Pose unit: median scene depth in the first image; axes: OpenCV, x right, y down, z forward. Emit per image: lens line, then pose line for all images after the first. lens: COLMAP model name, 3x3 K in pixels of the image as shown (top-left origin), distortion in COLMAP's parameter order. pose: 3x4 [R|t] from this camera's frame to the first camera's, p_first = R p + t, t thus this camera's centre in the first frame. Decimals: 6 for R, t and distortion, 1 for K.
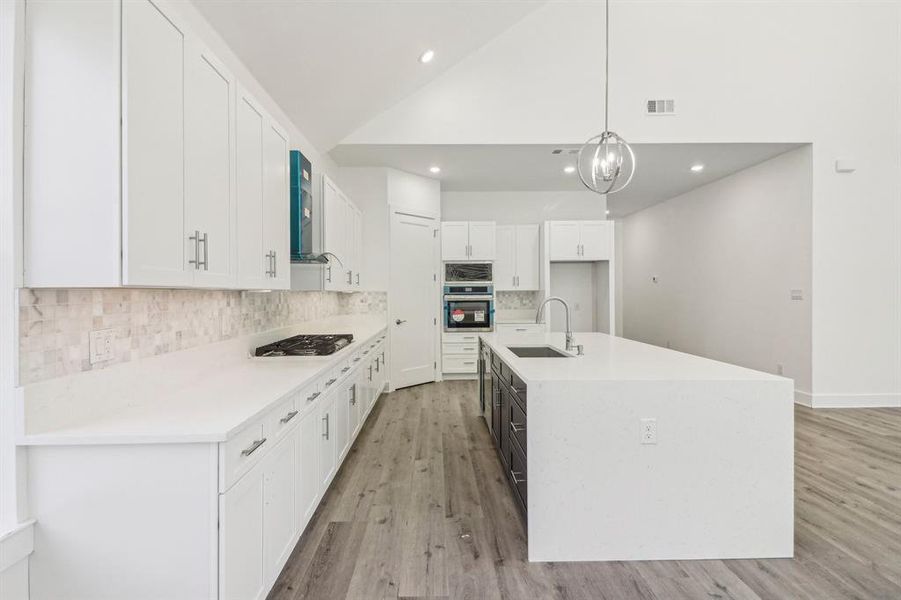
lens RADIAL K [[413.1, 0, 446.3], [0, 413.1, 293.2], [0, 0, 1]] dist [0.028435, -0.016924]
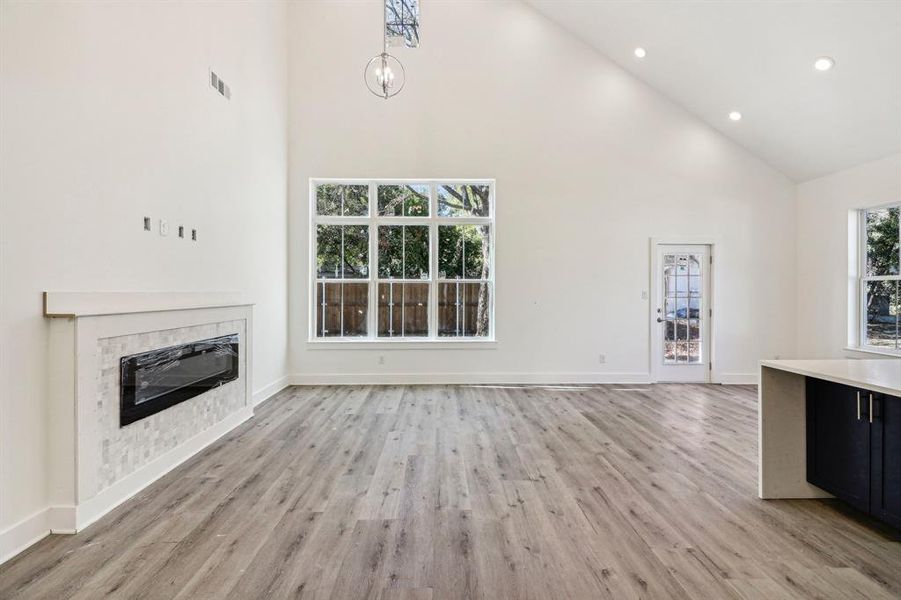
lens RADIAL K [[413.1, 0, 445.1], [0, 413.1, 287.8], [0, 0, 1]] dist [0.028435, -0.016924]
pose [[-0.999985, 0.005156, 0.001586, 0.669147], [0.005146, 0.999967, -0.006345, -0.006723], [-0.001619, -0.006337, -0.999979, 0.856970]]
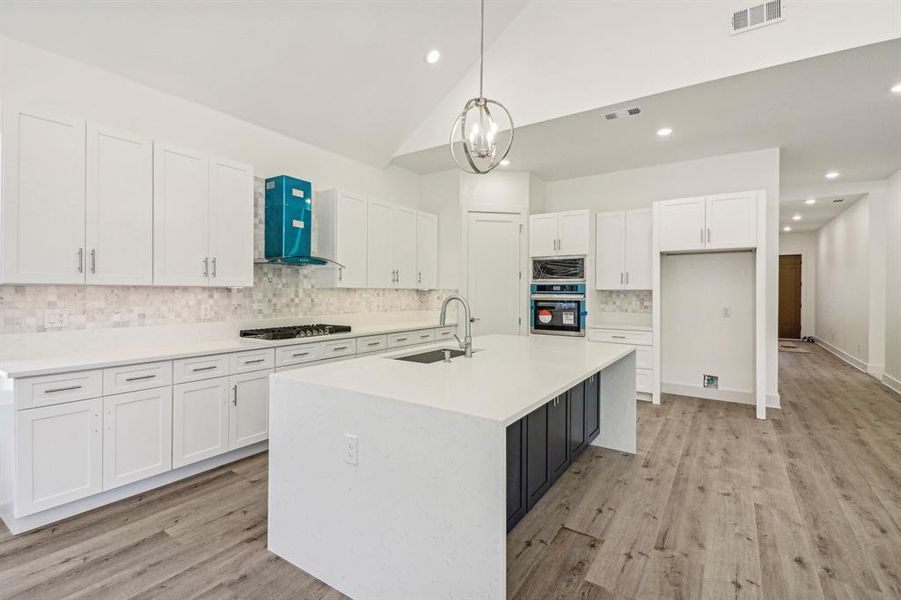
lens RADIAL K [[413.1, 0, 446.5], [0, 413.1, 291.7], [0, 0, 1]] dist [0.028435, -0.016924]
pose [[0.820206, 0.013838, -0.571900, 0.417987], [-0.012306, 0.999903, 0.006547, -0.004269], [0.571935, 0.001668, 0.820297, 0.144413]]
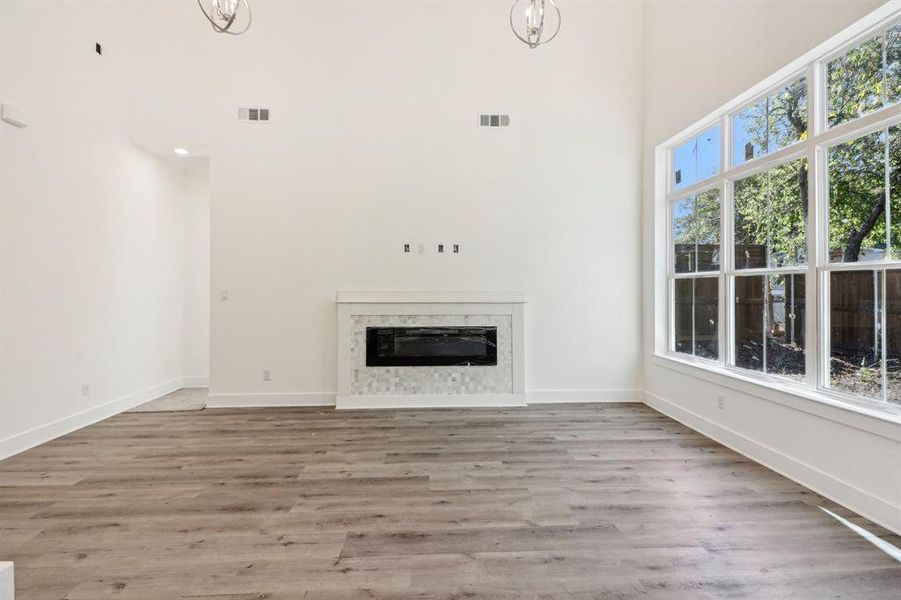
lens RADIAL K [[413.1, 0, 447.0], [0, 413.1, 286.5], [0, 0, 1]] dist [0.028435, -0.016924]
pose [[-0.038123, 0.016649, 0.999134, 0.184156], [0.002497, 0.999860, -0.016566, -0.001463], [-0.999270, 0.001863, -0.038160, 0.247263]]
